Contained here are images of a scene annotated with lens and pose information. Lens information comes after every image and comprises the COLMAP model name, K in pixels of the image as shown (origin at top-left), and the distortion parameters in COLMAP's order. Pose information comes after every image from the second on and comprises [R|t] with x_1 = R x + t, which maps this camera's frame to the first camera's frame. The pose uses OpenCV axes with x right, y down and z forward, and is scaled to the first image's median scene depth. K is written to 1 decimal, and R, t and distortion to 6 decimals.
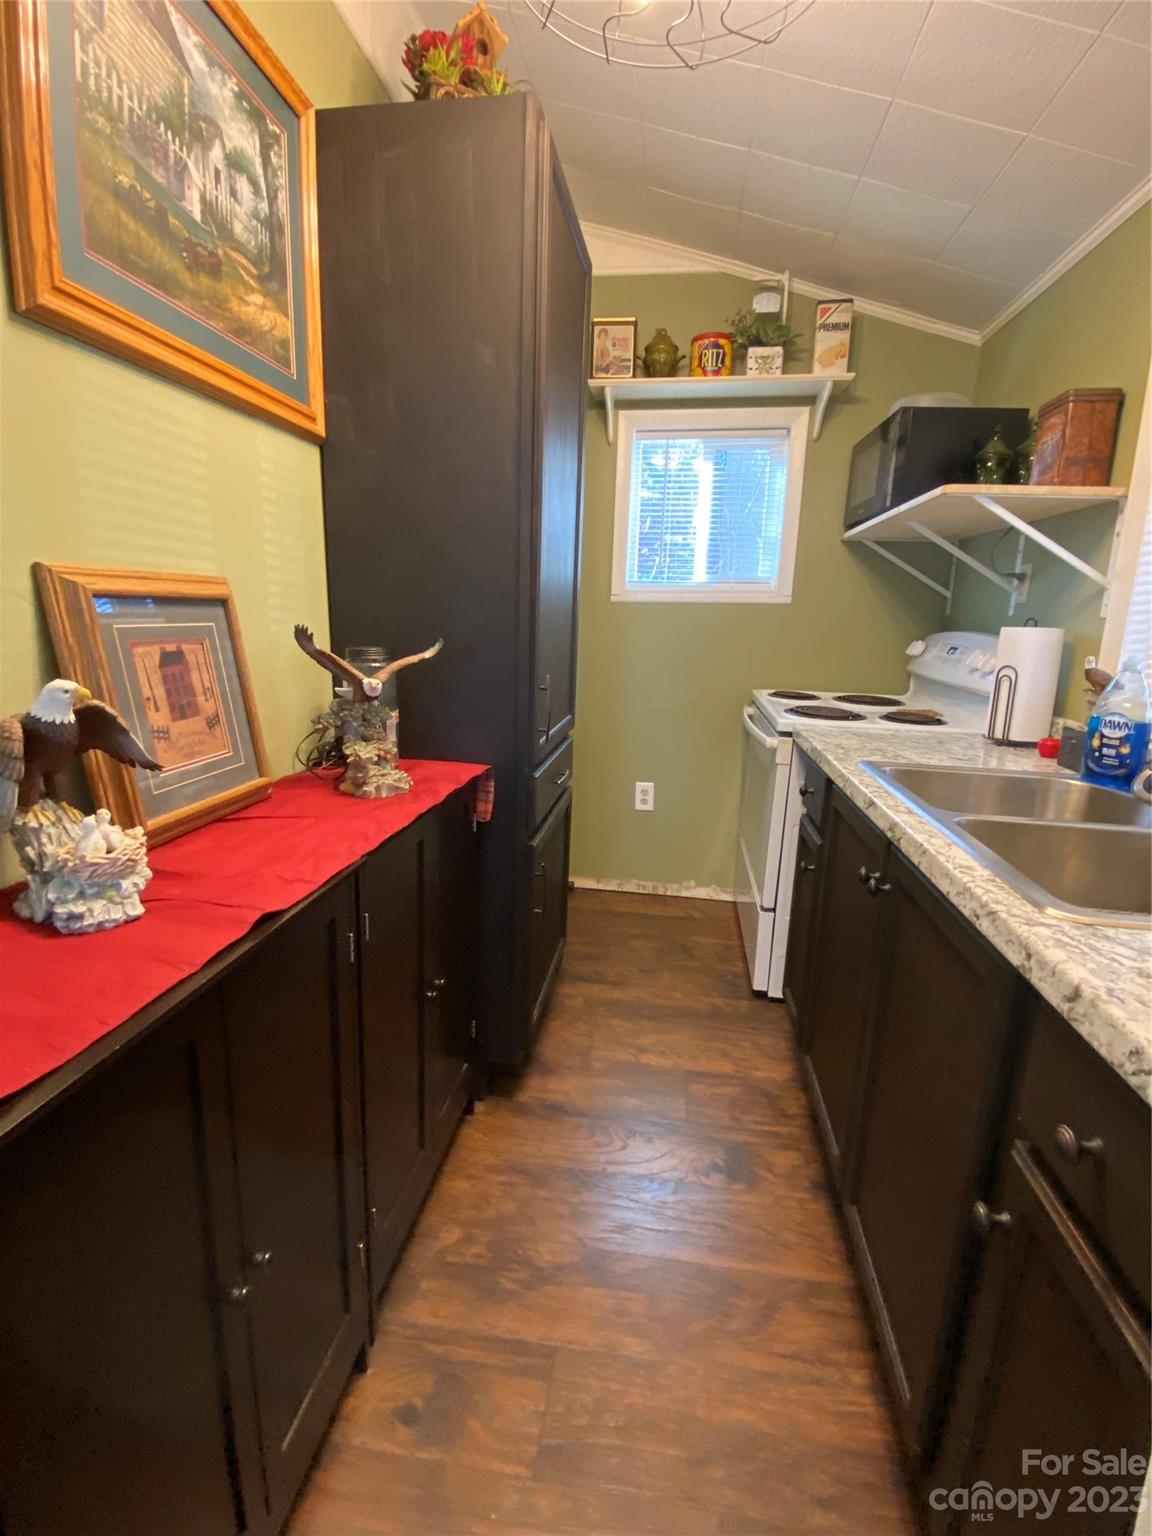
lens RADIAL K [[694.4, 0, 576.2], [0, 694.4, 770.9], [0, 0, 1]] dist [0.020242, -0.021345]
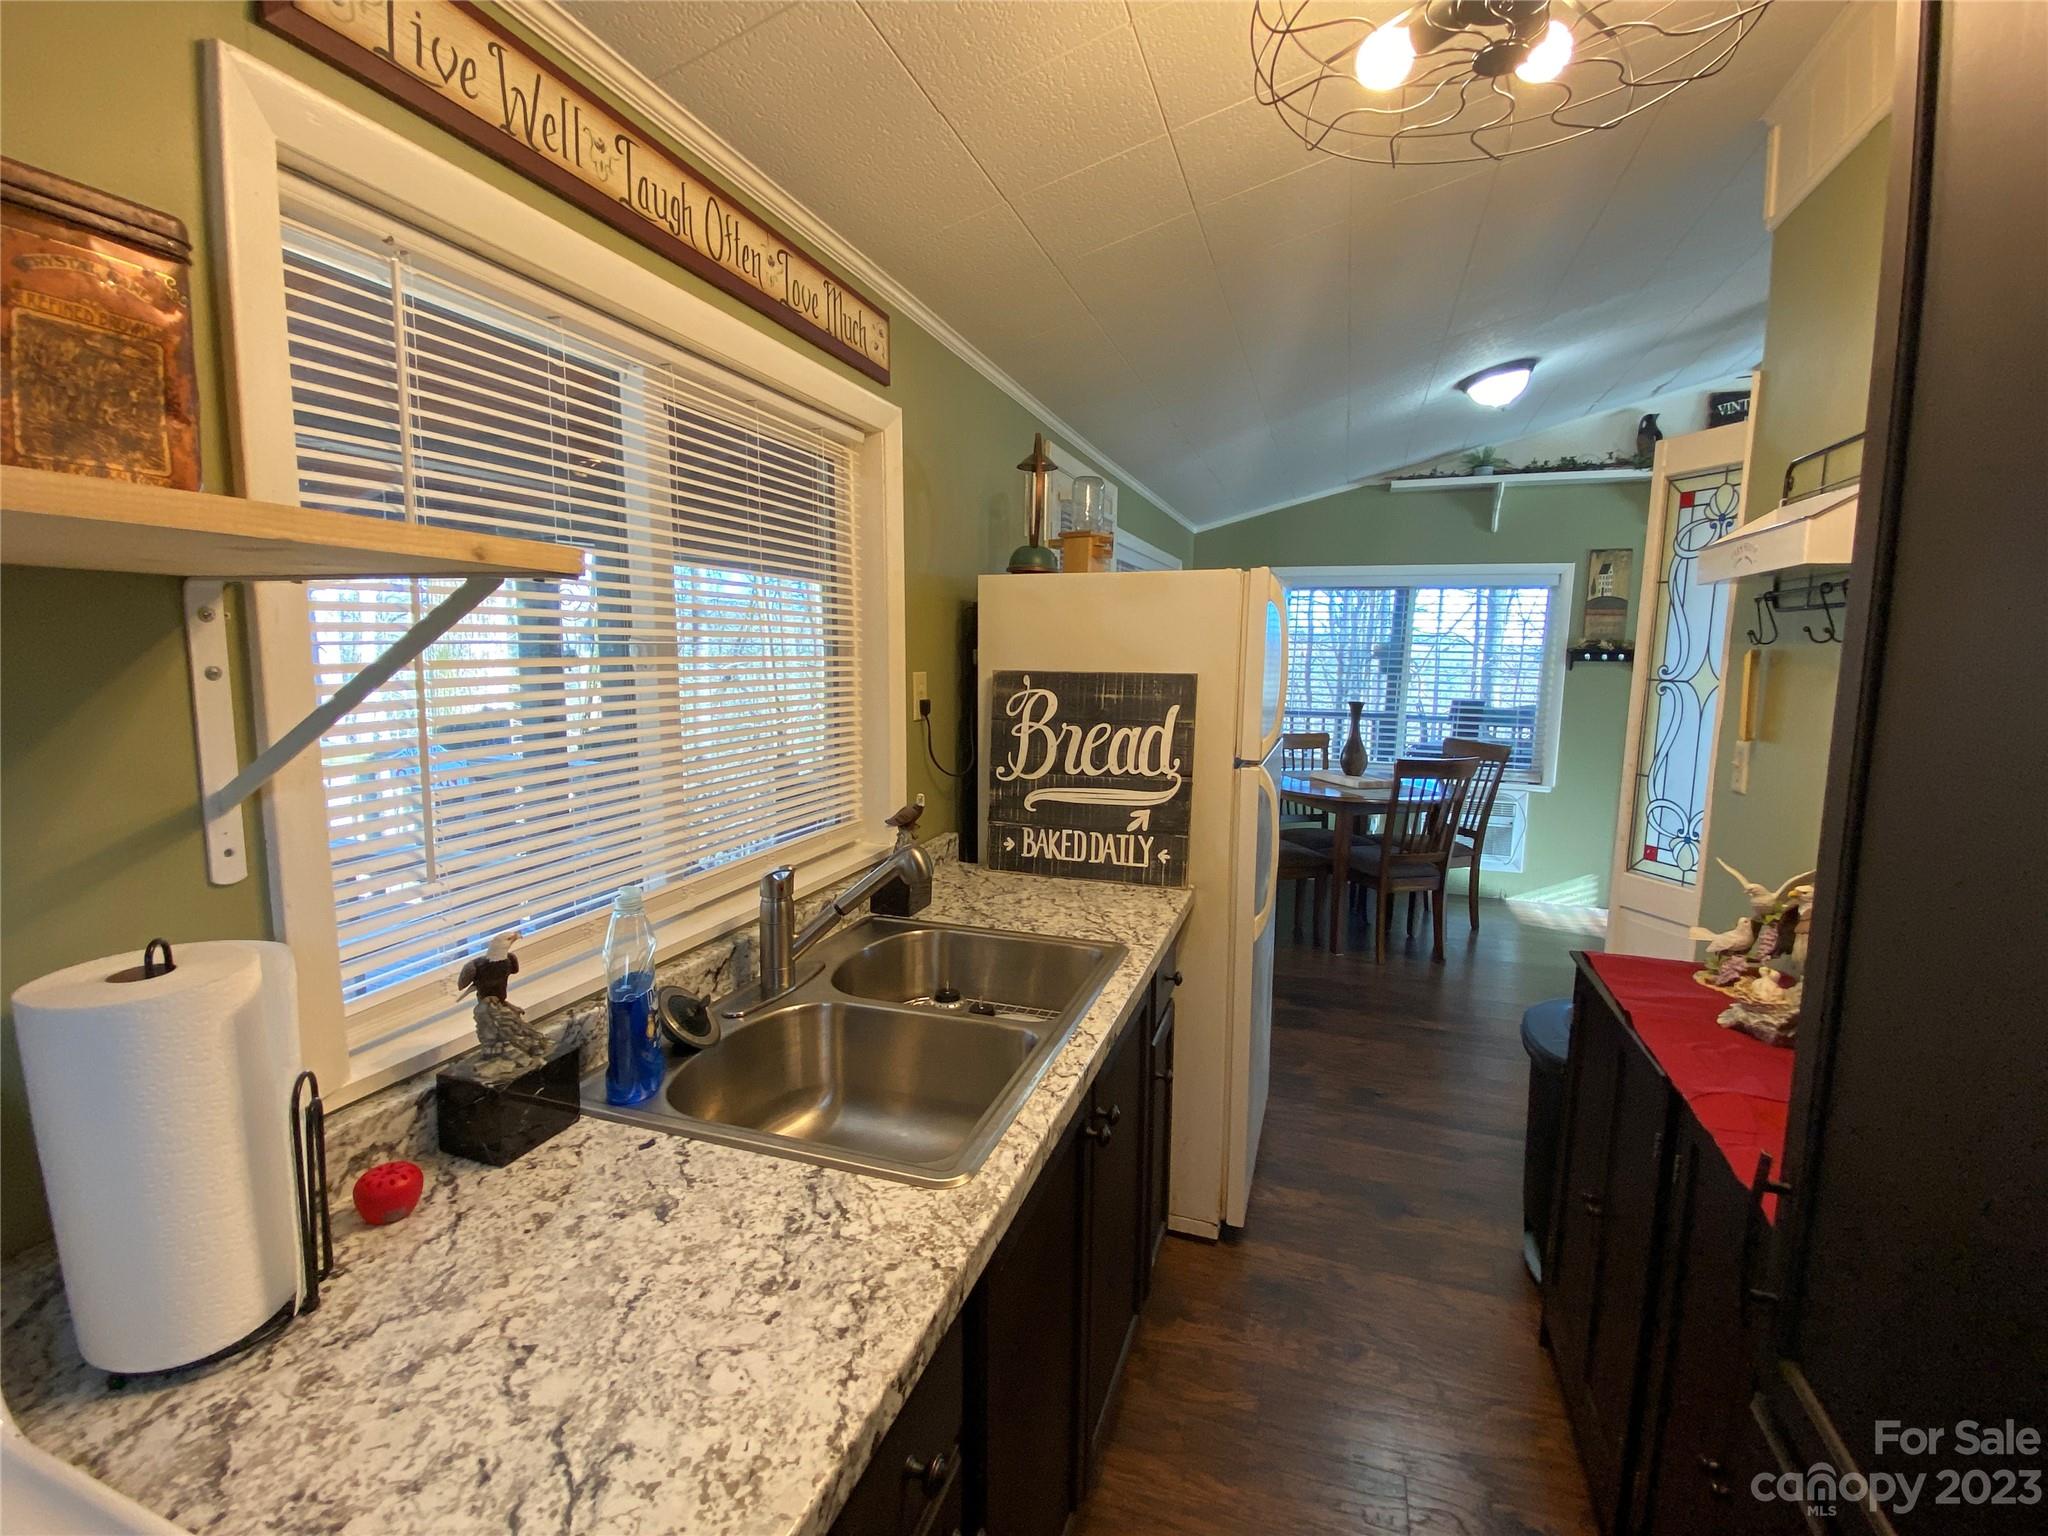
lens RADIAL K [[925.9, 0, 1018.4], [0, 925.9, 767.6], [0, 0, 1]] dist [0.020242, -0.021345]
pose [[-0.980922, -0.074357, 0.179619, 0.219103], [-0.008187, 0.938940, 0.343985, -0.395425], [-0.194229, 0.335951, -0.921635, 1.180134]]
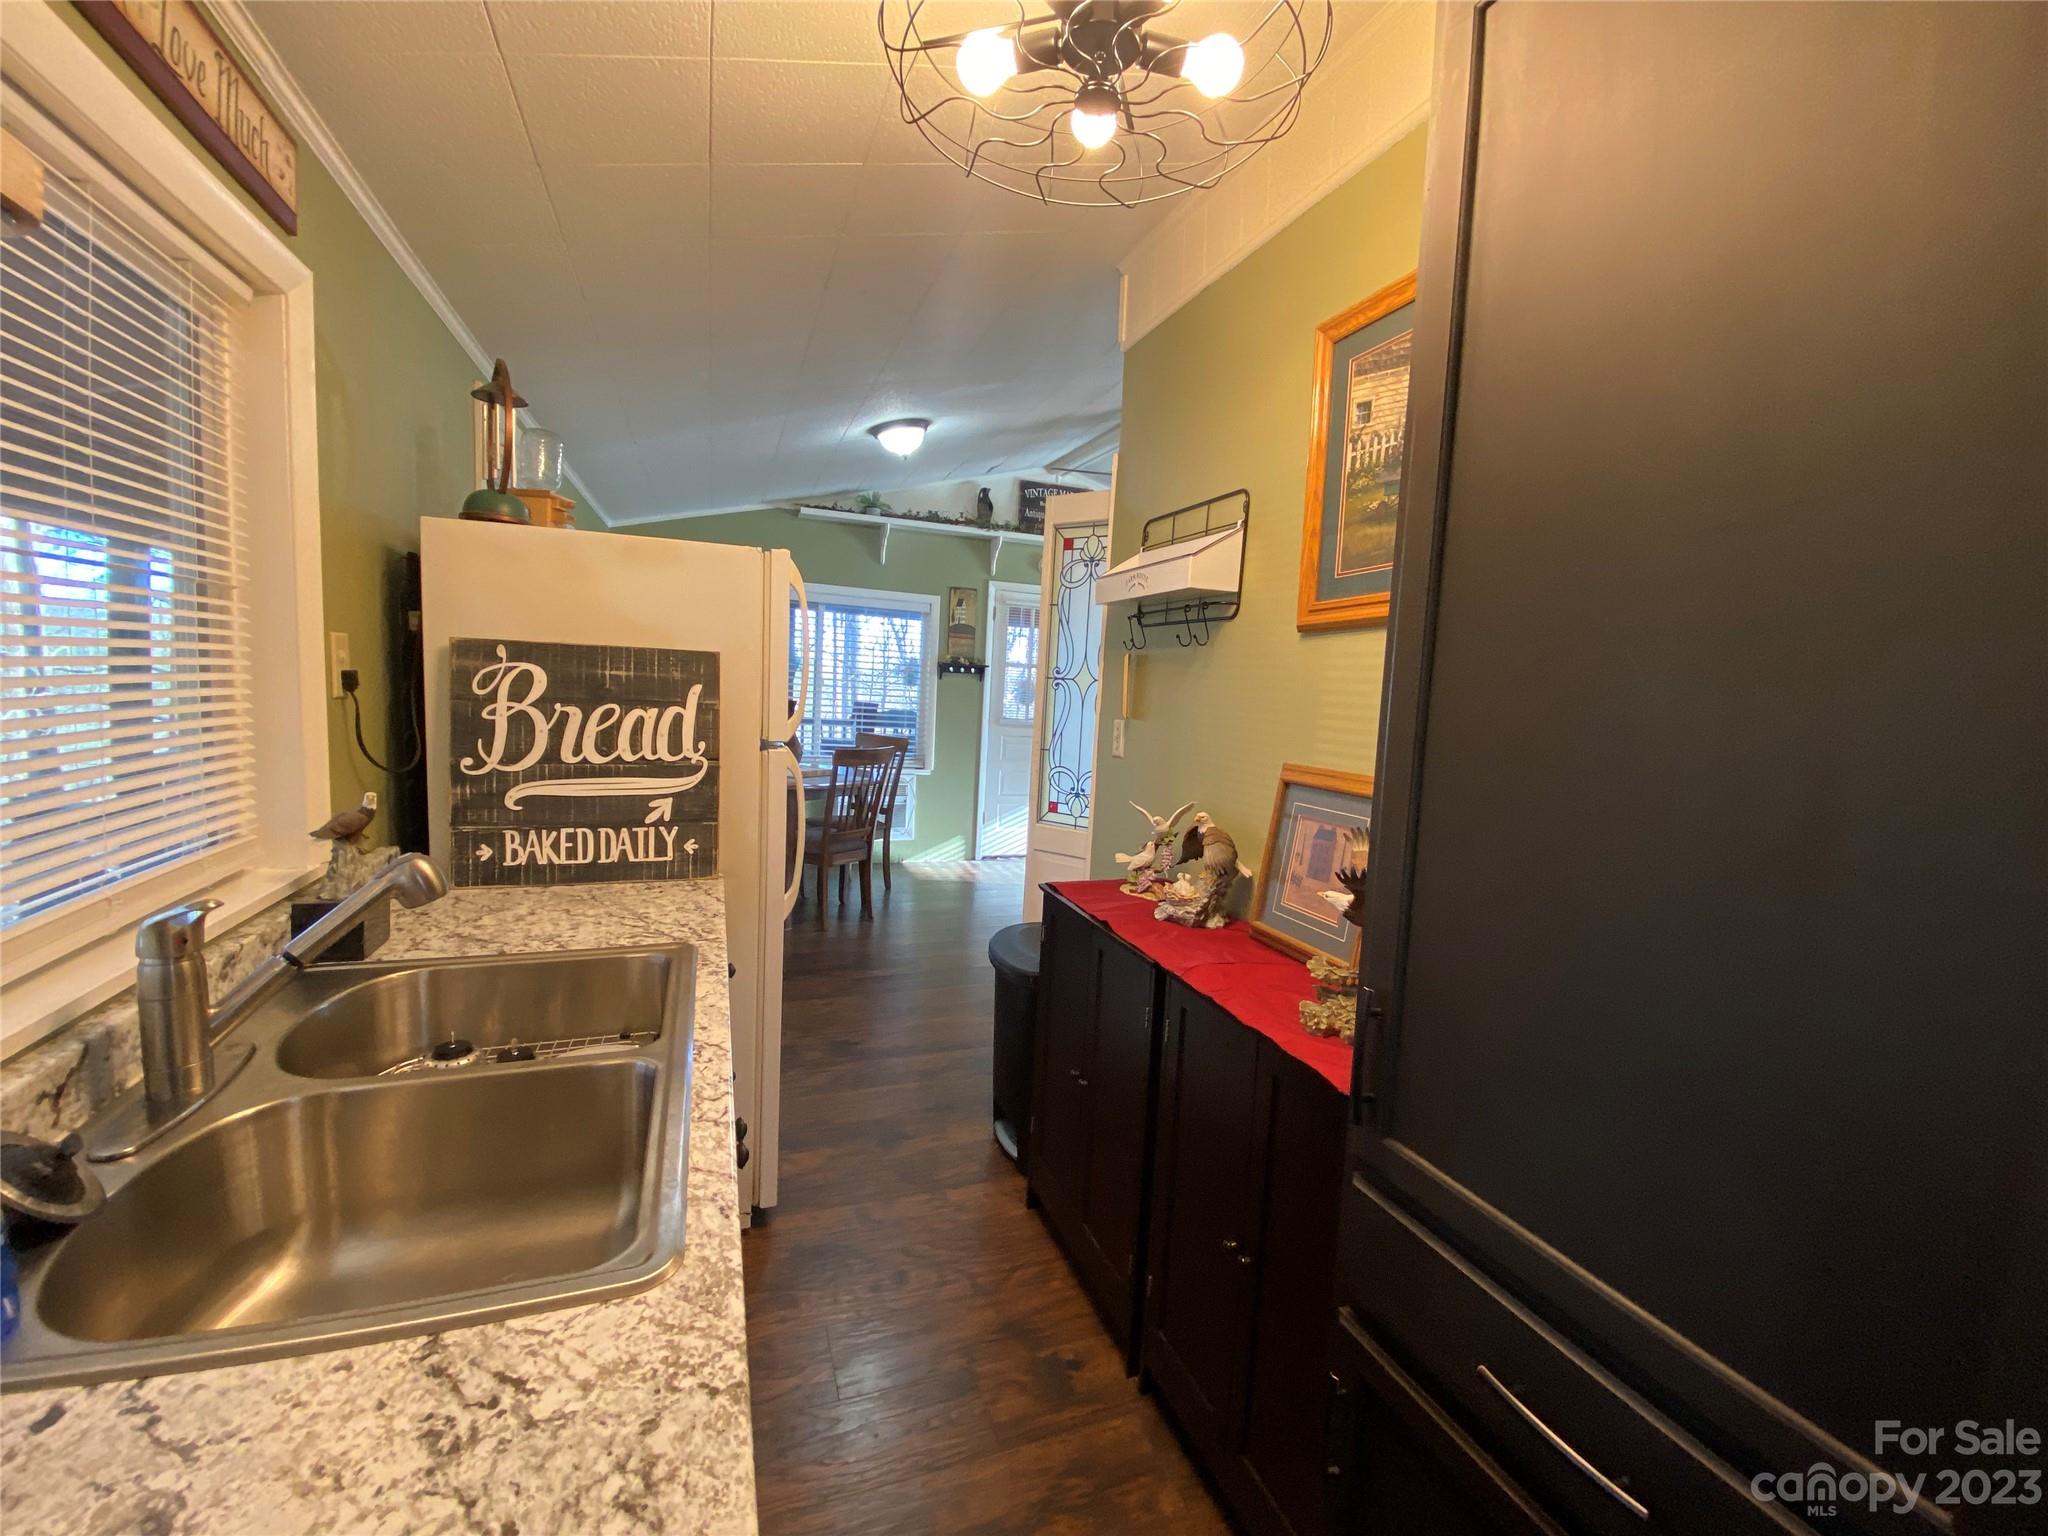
lens RADIAL K [[827.7, 0, 1024.4], [0, 827.7, 772.6], [0, 0, 1]] dist [0.014854, -0.016206]
pose [[-0.872707, -0.029786, -0.487334, 0.369472], [-0.186099, 0.943081, 0.275620, -0.320435], [0.451386, 0.331227, -0.828577, 1.074875]]
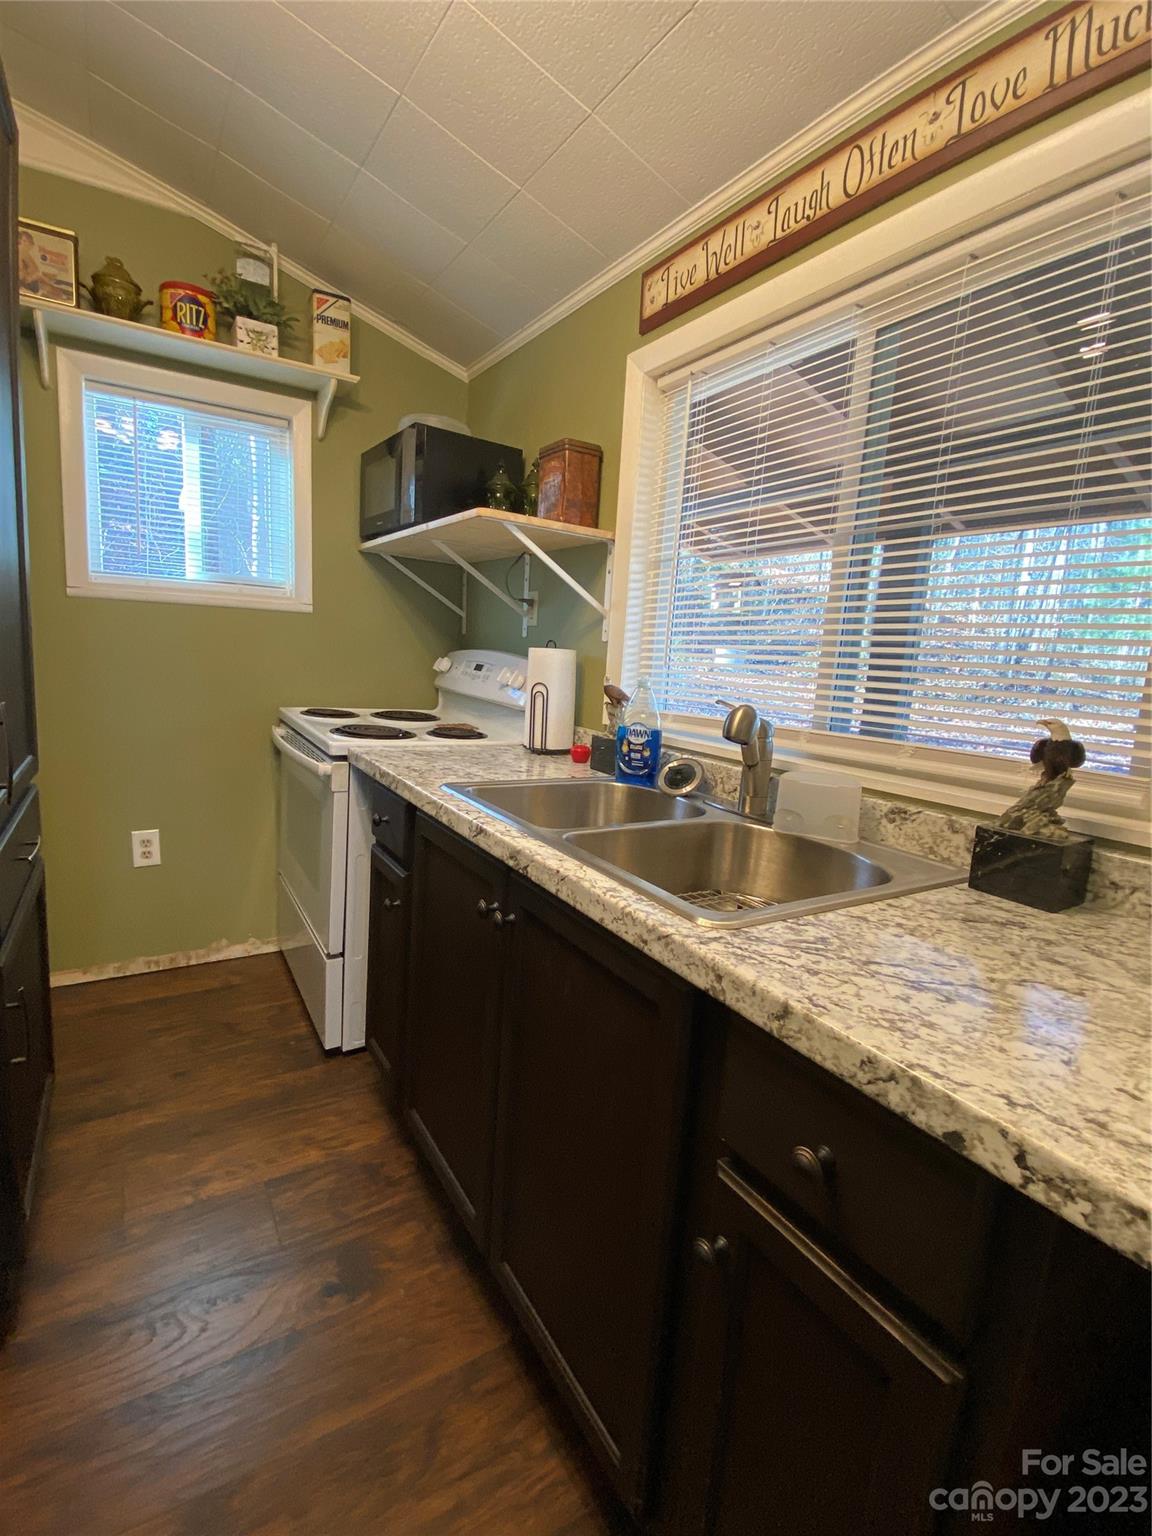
lens RADIAL K [[694.4, 0, 577.0], [0, 694.4, 766.9], [0, 0, 1]] dist [0.020242, -0.021345]
pose [[0.761562, -0.087966, 0.642094, -0.044241], [0.101862, 0.994678, 0.015456, -0.025946], [-0.640037, 0.053635, 0.766470, 0.122510]]
